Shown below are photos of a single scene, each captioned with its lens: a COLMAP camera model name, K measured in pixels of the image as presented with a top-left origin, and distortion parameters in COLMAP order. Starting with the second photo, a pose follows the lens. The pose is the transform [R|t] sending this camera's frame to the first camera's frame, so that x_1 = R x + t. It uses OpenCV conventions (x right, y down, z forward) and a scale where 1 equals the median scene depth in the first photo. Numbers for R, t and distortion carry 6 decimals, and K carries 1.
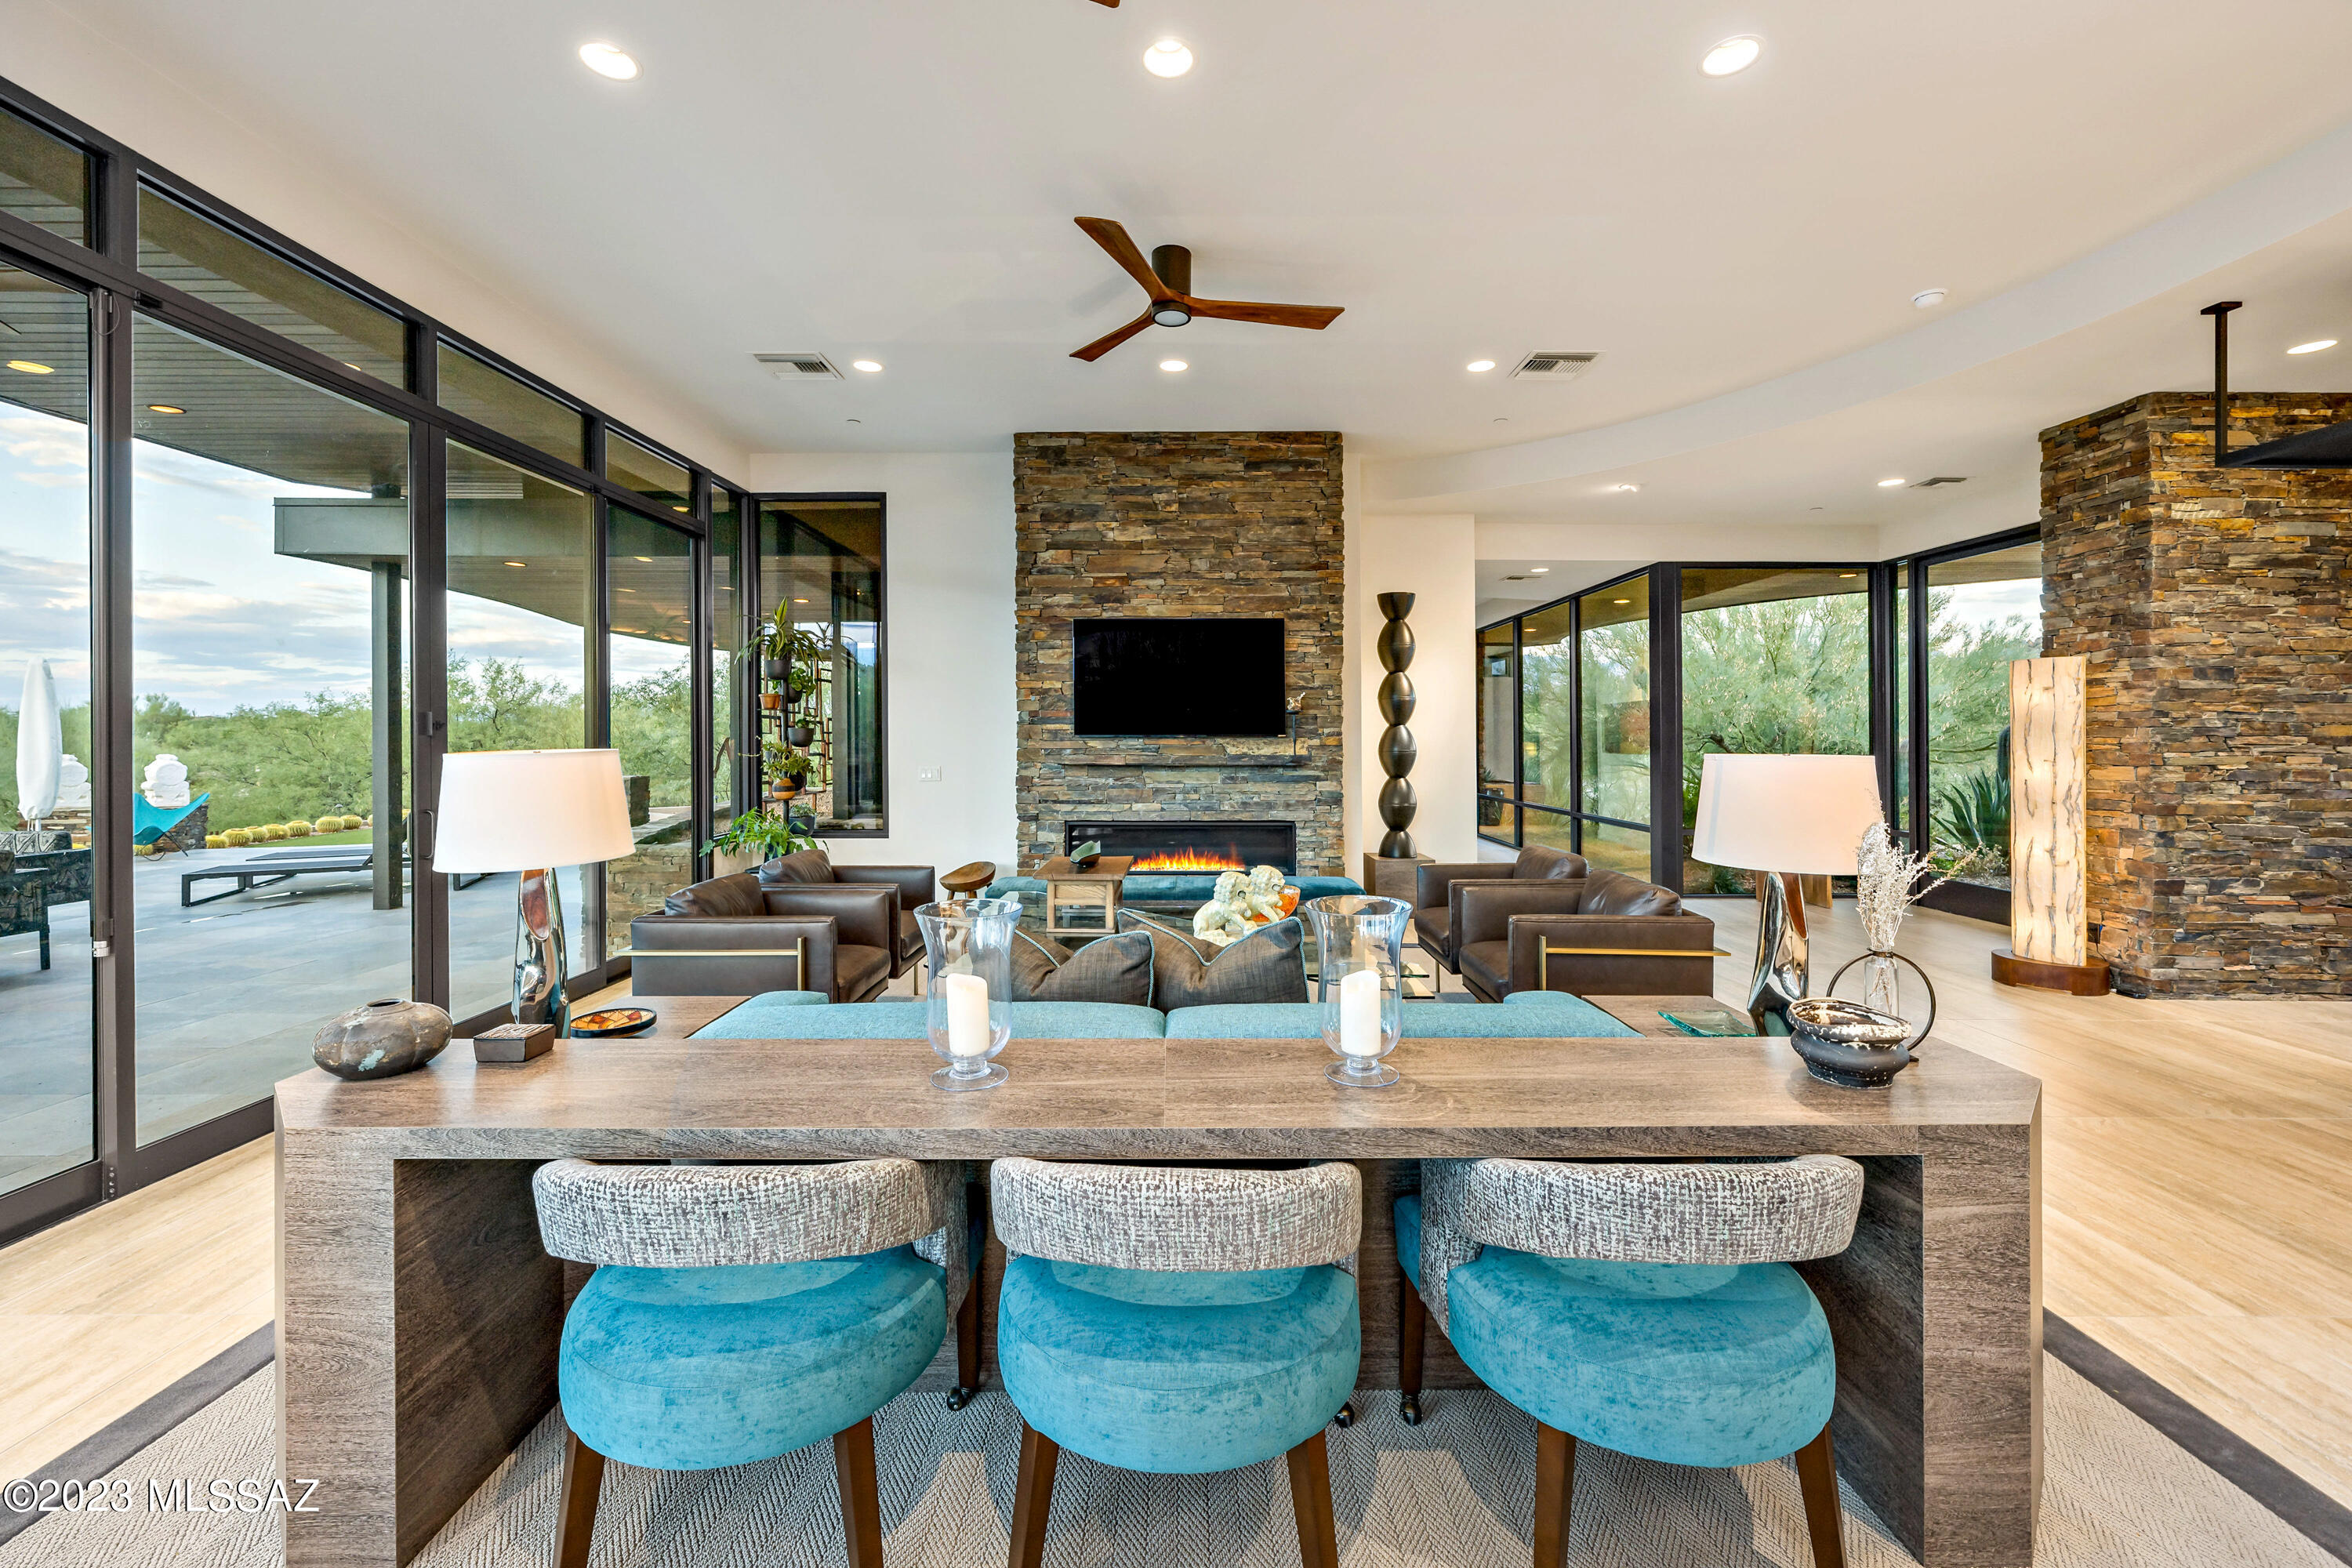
lens RADIAL K [[959.4, 0, 1164.2], [0, 959.4, 751.9], [0, 0, 1]] dist [-0.000474, 0.000107]
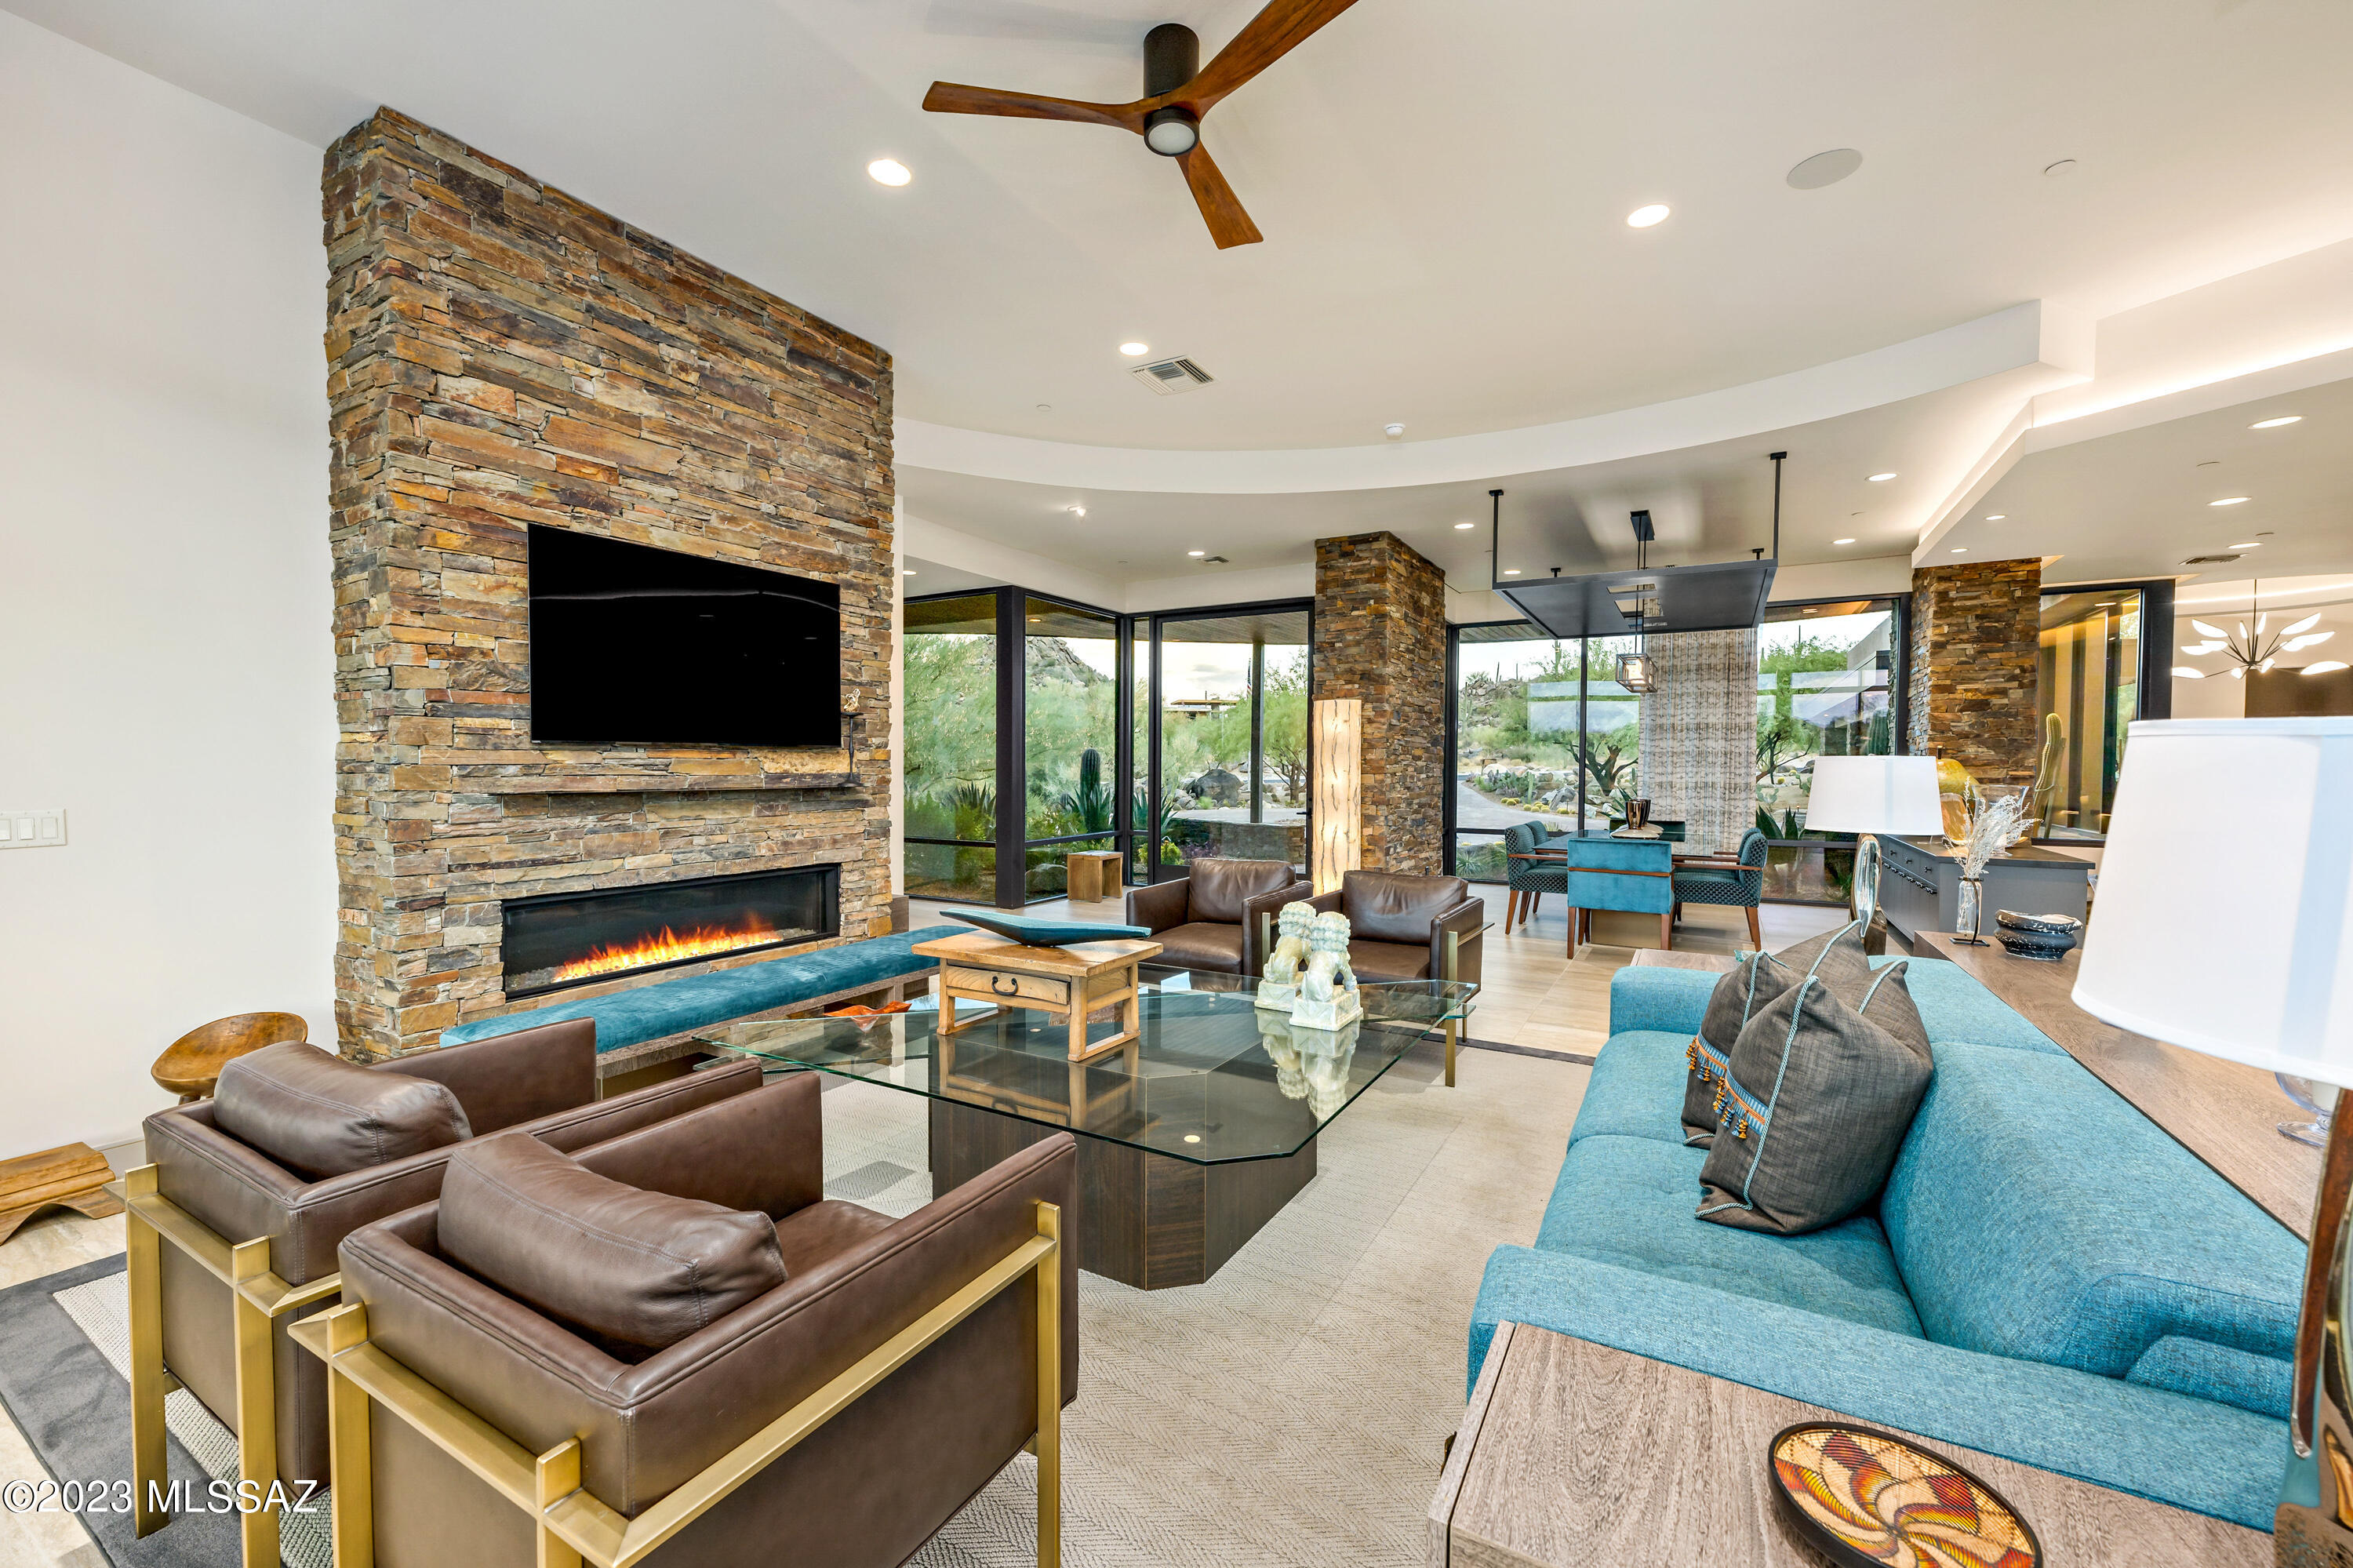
lens RADIAL K [[959.8, 0, 1158.6], [0, 959.8, 795.5], [0, 0, 1]] dist [-0.000474, 0.000107]
pose [[0.496242, -0.030226, 0.867658, -0.388485], [0.007932, 0.999510, 0.030282, 0.000283], [-0.868148, -0.008145, 0.496238, 0.424438]]
